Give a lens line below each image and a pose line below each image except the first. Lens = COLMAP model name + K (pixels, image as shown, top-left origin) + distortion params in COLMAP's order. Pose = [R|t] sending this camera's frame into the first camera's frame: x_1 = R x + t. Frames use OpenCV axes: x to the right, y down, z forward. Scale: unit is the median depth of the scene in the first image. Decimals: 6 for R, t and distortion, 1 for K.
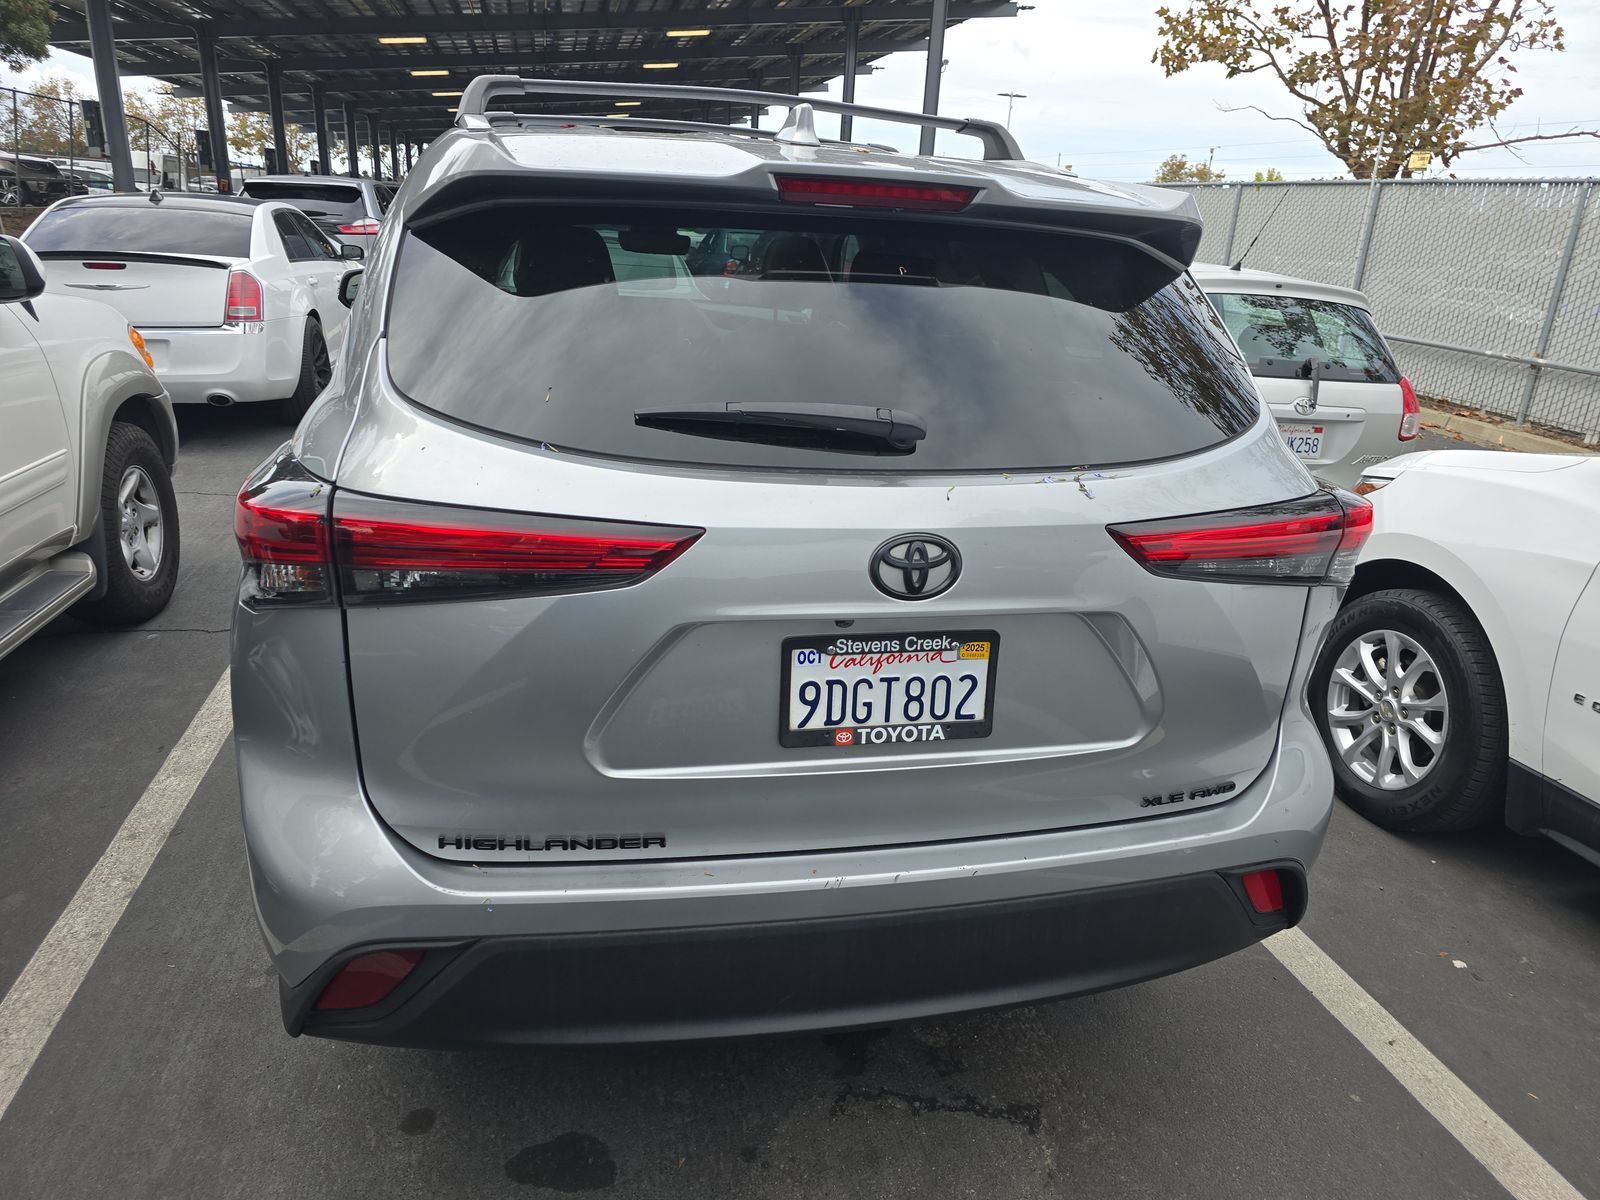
lens RADIAL K [[1092.5, 0, 803.2], [0, 1092.5, 594.0], [0, 0, 1]] dist [0.034648, -0.028736]
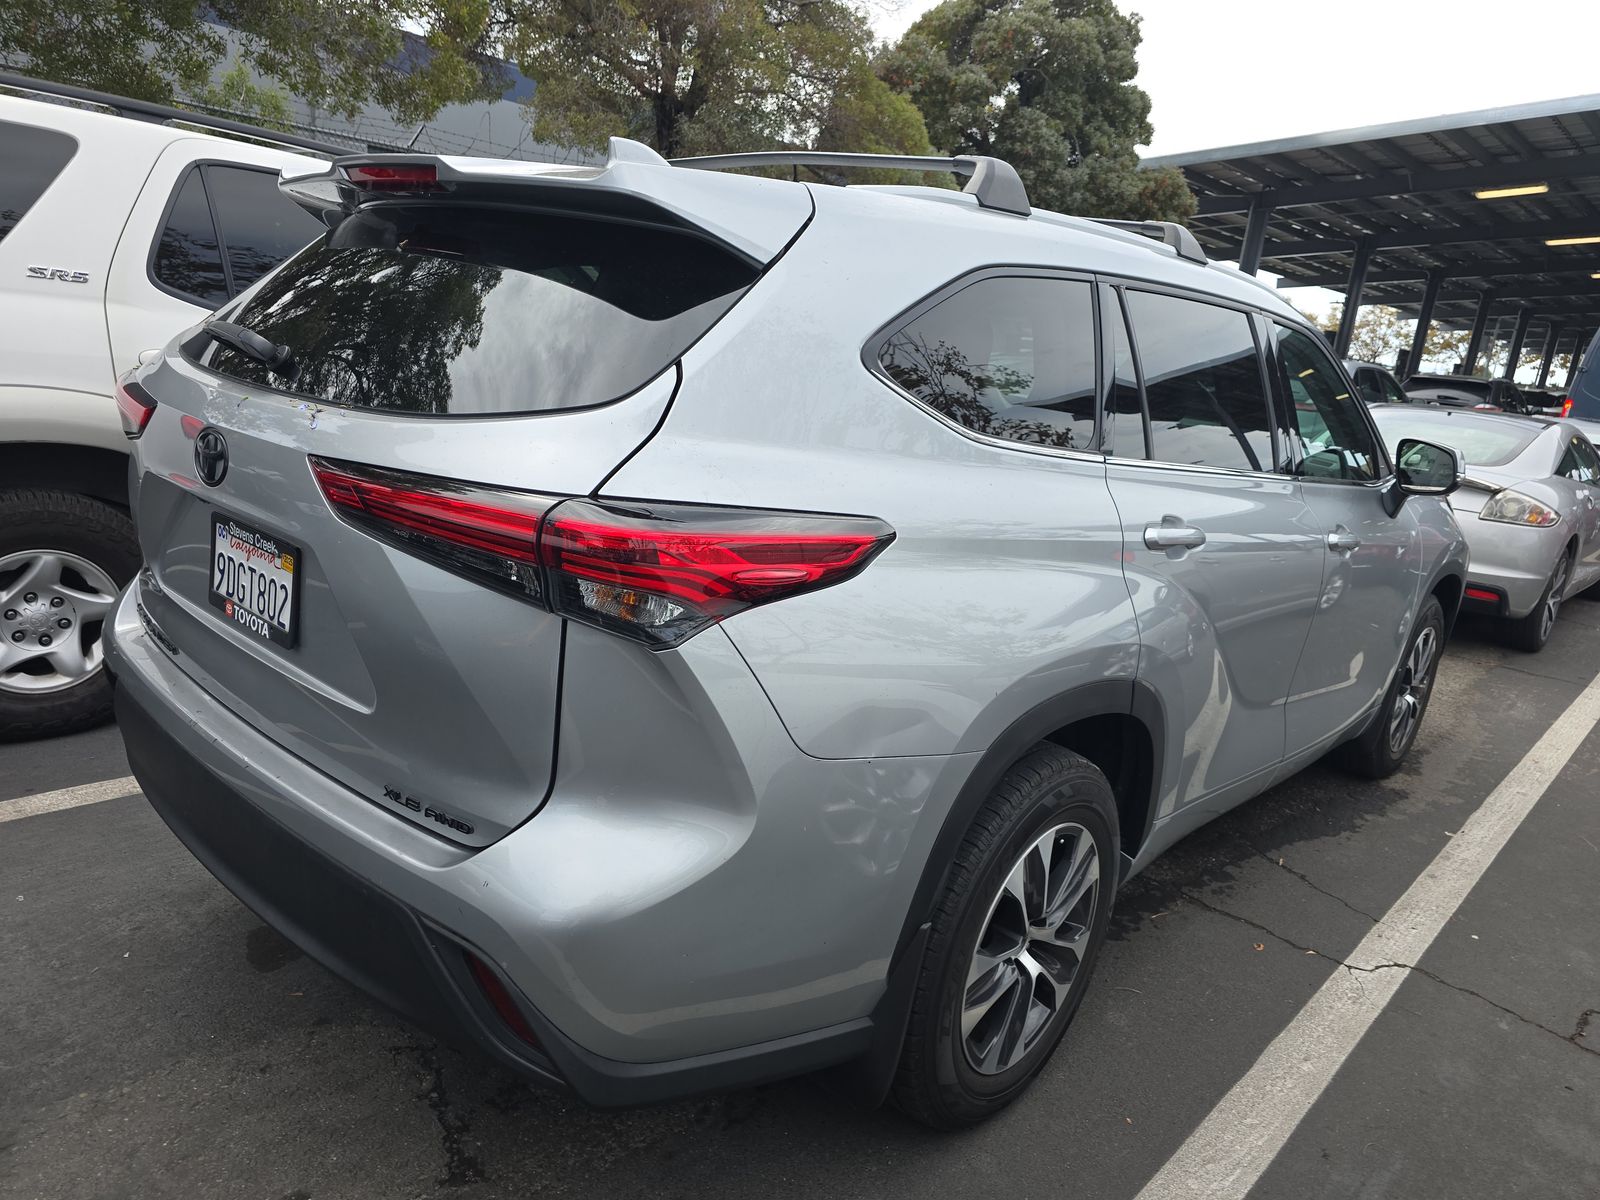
lens RADIAL K [[1092.5, 0, 809.9], [0, 1092.5, 603.0], [0, 0, 1]] dist [0.034648, -0.028736]
pose [[0.568989, 0.202768, -0.796955, 1.327805], [-0.332553, 0.943081, 0.002518, -0.087491], [0.752104, 0.263597, 0.604033, 0.726020]]
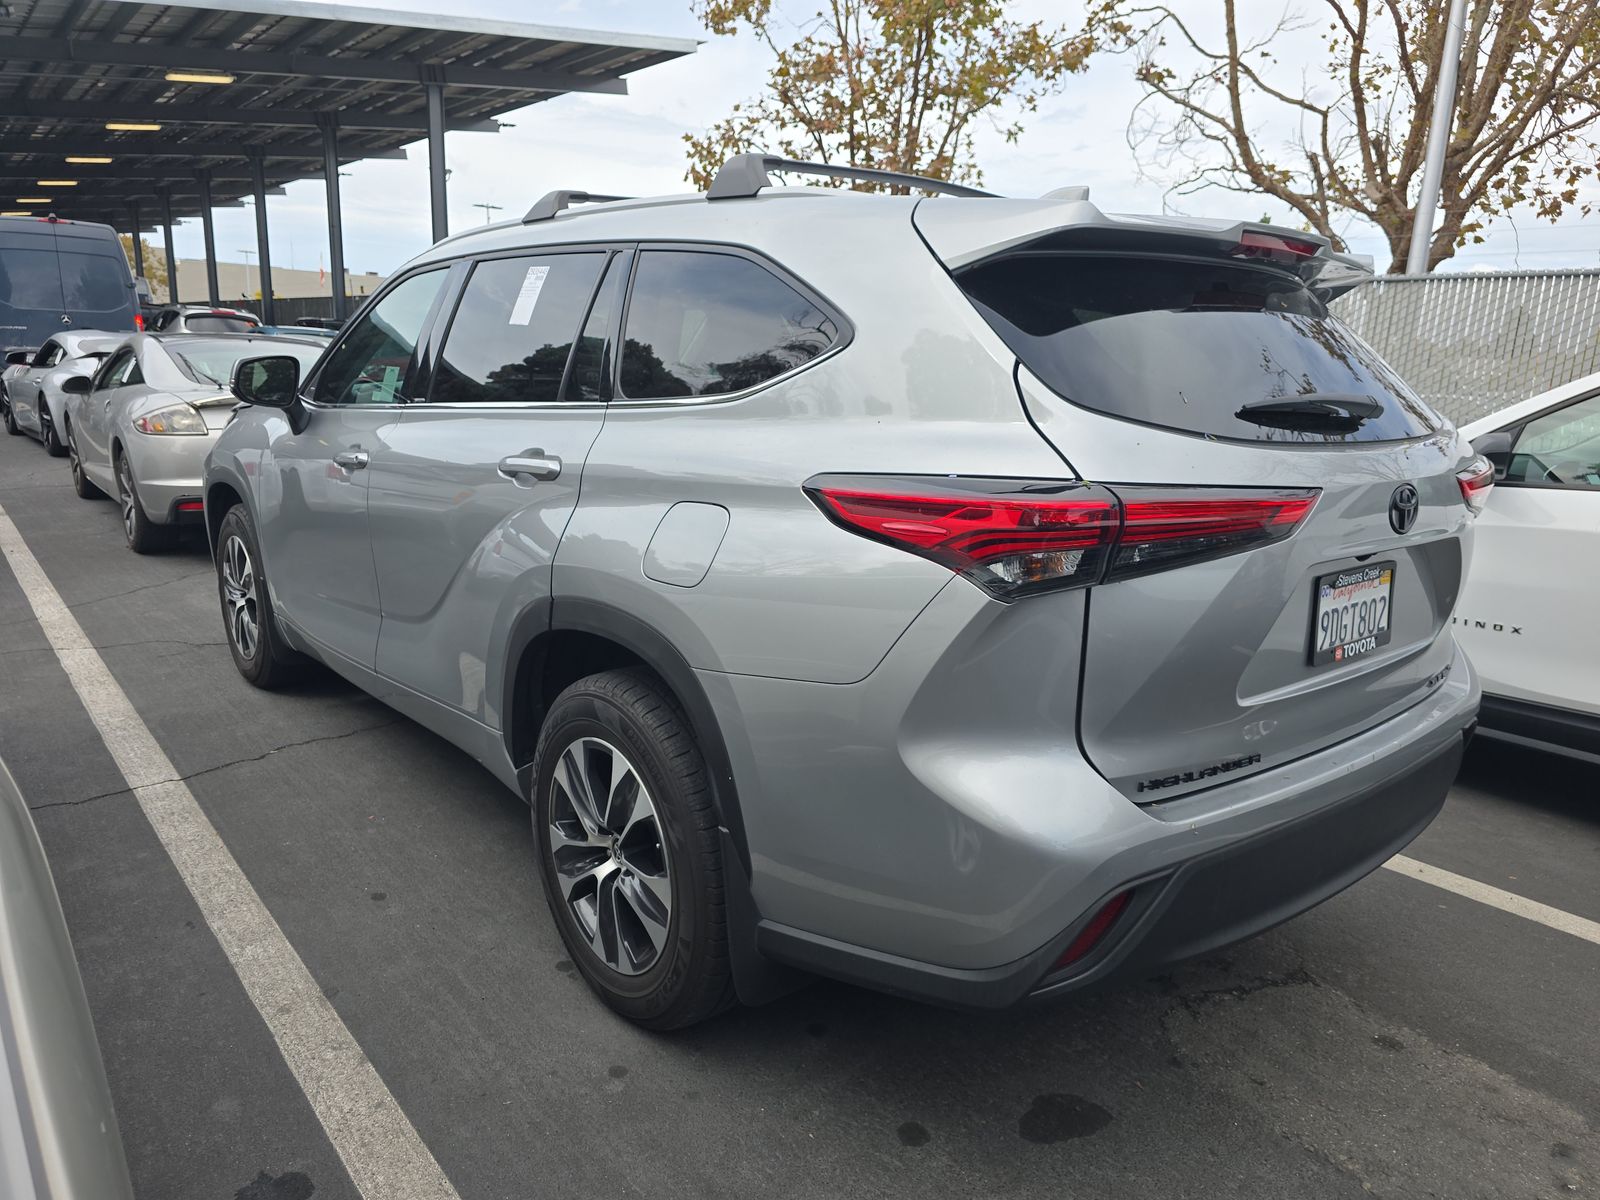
lens RADIAL K [[1092.5, 0, 805.5], [0, 1092.5, 604.7], [0, 0, 1]] dist [0.034648, -0.028736]
pose [[0.893265, -0.123791, 0.432150, -1.044825], [0.158743, 0.986266, -0.045606, 0.032810], [-0.420570, 0.109339, 0.900648, 0.089495]]
